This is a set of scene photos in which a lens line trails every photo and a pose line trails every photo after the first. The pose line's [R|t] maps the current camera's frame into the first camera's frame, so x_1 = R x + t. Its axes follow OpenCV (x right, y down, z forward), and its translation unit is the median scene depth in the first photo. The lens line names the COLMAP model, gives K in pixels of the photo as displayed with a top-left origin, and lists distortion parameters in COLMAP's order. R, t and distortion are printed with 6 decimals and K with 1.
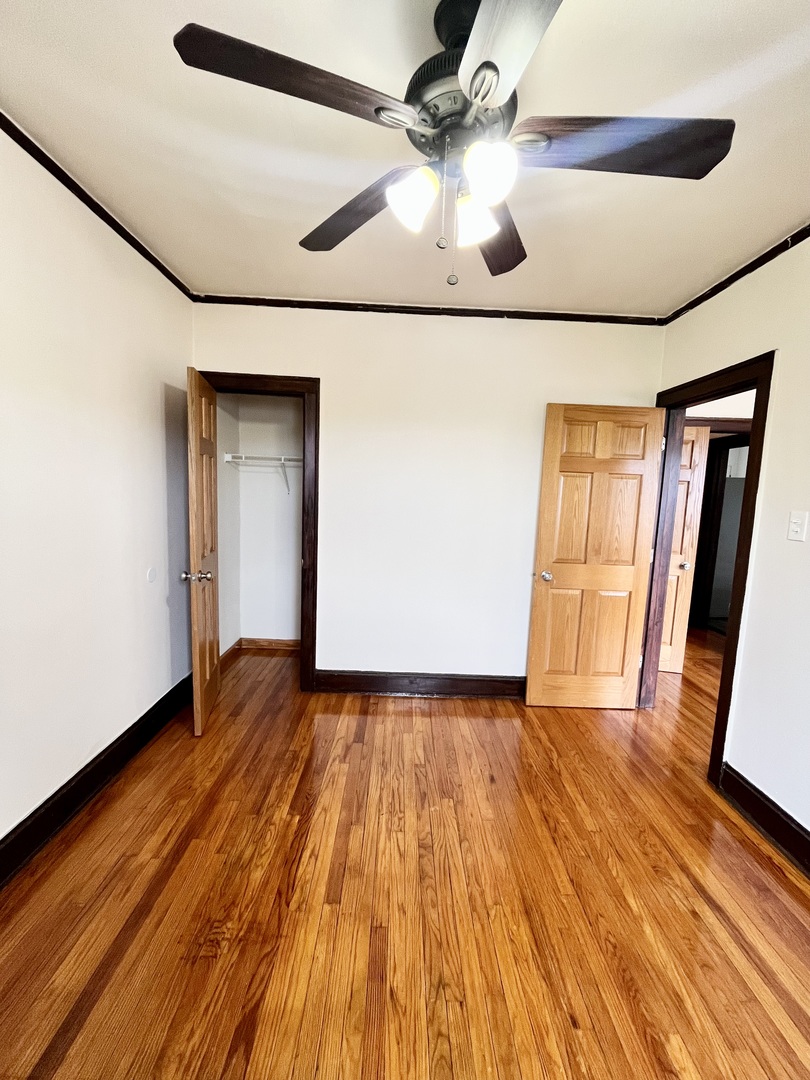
lens RADIAL K [[439.5, 0, 405.0], [0, 439.5, 540.0], [0, 0, 1]] dist [-0.000719, -0.000116]
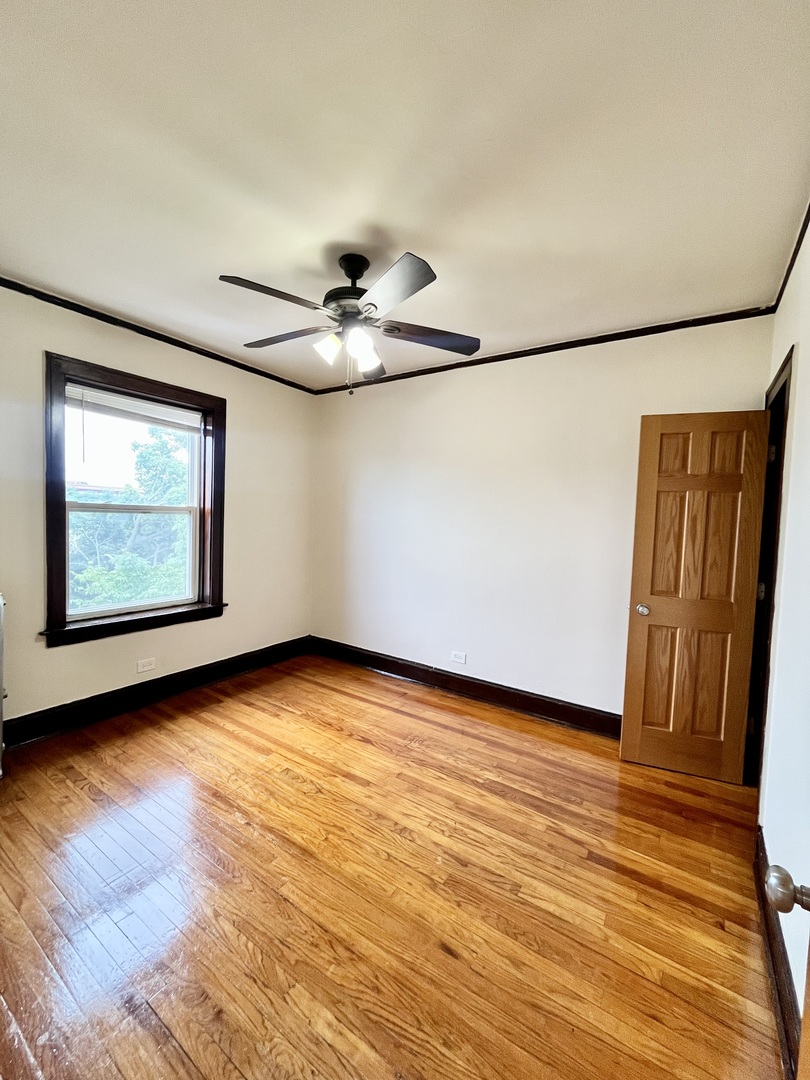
lens RADIAL K [[439.5, 0, 405.0], [0, 439.5, 540.0], [0, 0, 1]] dist [-0.000719, -0.000116]
pose [[-0.564960, -0.013121, -0.825014, 0.902403], [-0.149548, 0.984942, 0.086745, -0.107224], [0.811453, 0.172387, -0.558415, 1.404842]]
